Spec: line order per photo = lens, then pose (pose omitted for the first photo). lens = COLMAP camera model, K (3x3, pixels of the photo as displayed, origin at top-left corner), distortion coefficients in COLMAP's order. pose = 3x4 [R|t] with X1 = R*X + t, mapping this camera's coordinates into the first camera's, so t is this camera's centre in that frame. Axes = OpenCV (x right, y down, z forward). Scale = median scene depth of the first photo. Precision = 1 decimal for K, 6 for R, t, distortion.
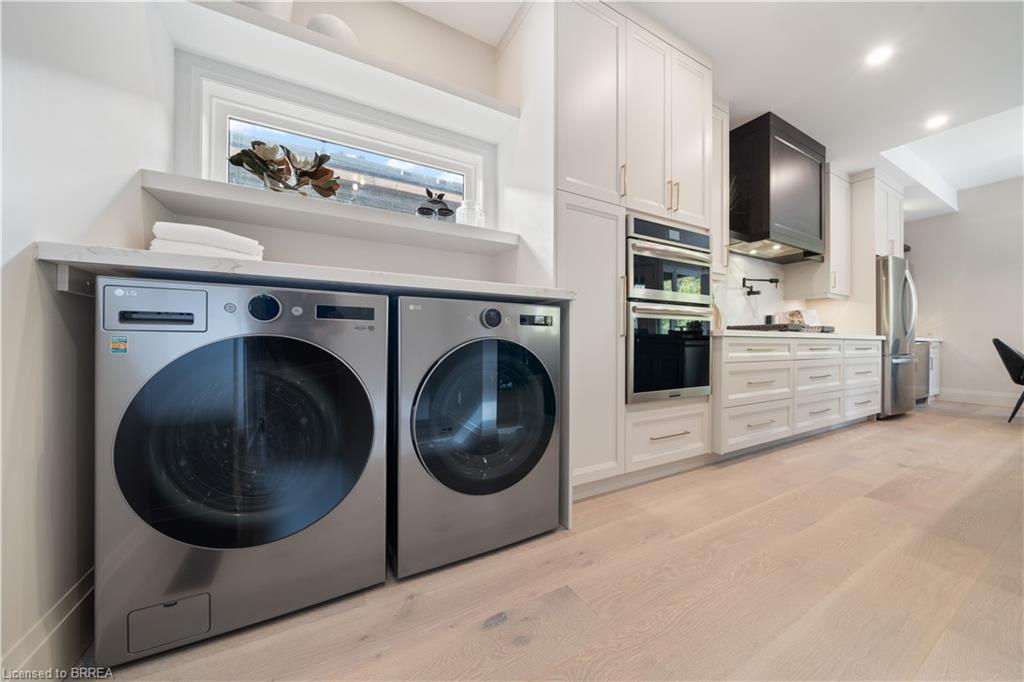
lens RADIAL K [[350.8, 0, 511.2], [0, 350.8, 341.9], [0, 0, 1]] dist [-0.005027, -0.000454]
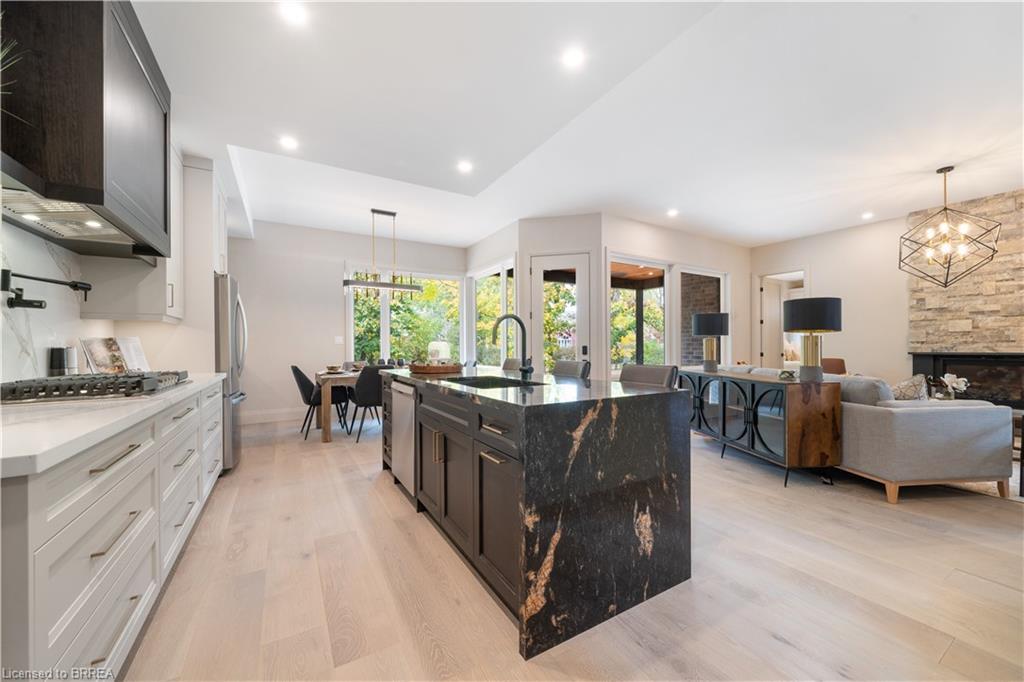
lens RADIAL K [[384.6, 0, 515.9], [0, 384.6, 345.8], [0, 0, 1]] dist [-0.004382, 0.000461]
pose [[-0.036793, -0.005845, 0.999306, 0.203674], [0.006373, 0.999961, 0.006083, -0.109115], [-0.999303, 0.006592, -0.036754, 0.477242]]
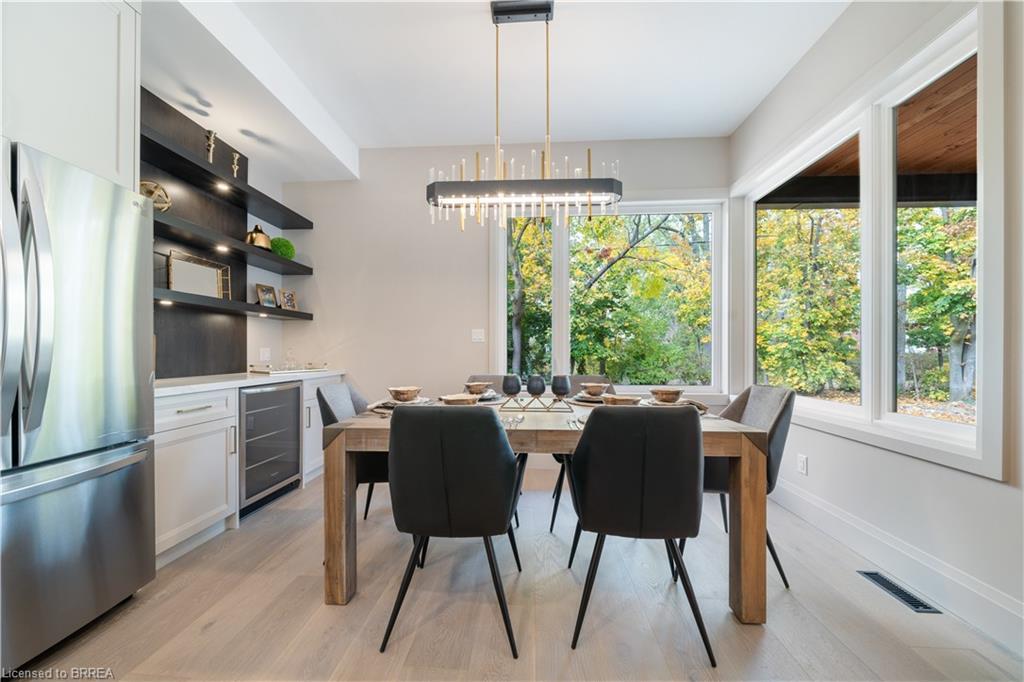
lens RADIAL K [[350.8, 0, 511.0], [0, 350.8, 349.3], [0, 0, 1]] dist [-0.005027, -0.000454]
pose [[0.540742, -0.001440, 0.841187, 1.592314], [0.002360, 0.999997, 0.000194, -0.087926], [-0.841185, 0.001880, 0.540744, 0.710686]]
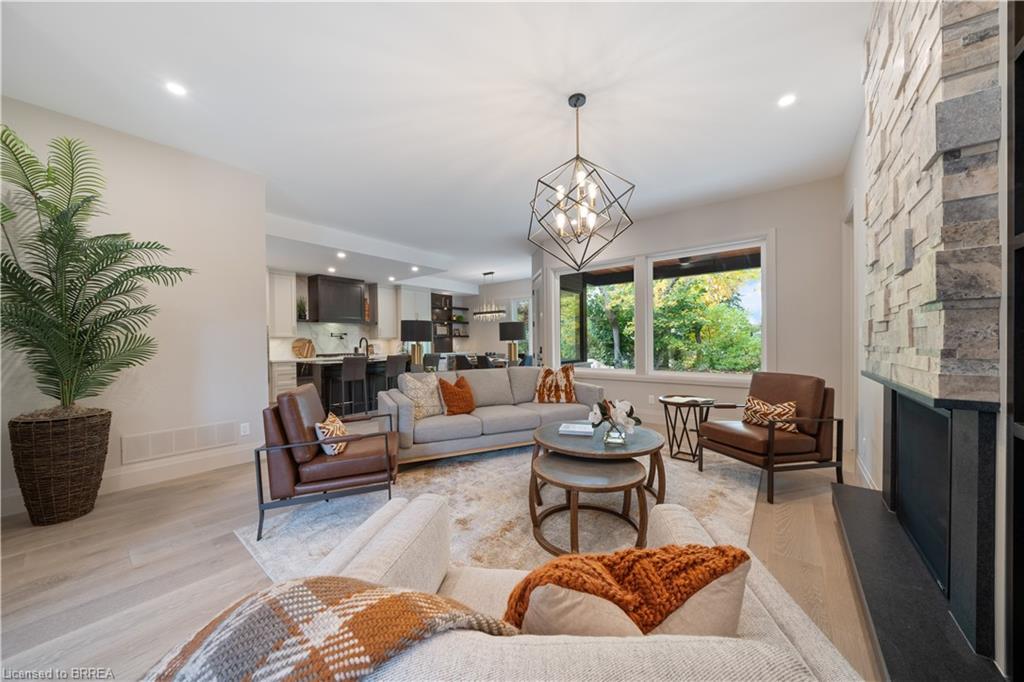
lens RADIAL K [[350.8, 0, 506.8], [0, 350.8, 347.1], [0, 0, 1]] dist [-0.005027, -0.000454]
pose [[0.928729, -0.020319, 0.370201, 1.126290], [0.017246, 0.999784, 0.011610, -0.120300], [-0.370357, -0.004398, 0.928879, -2.064597]]
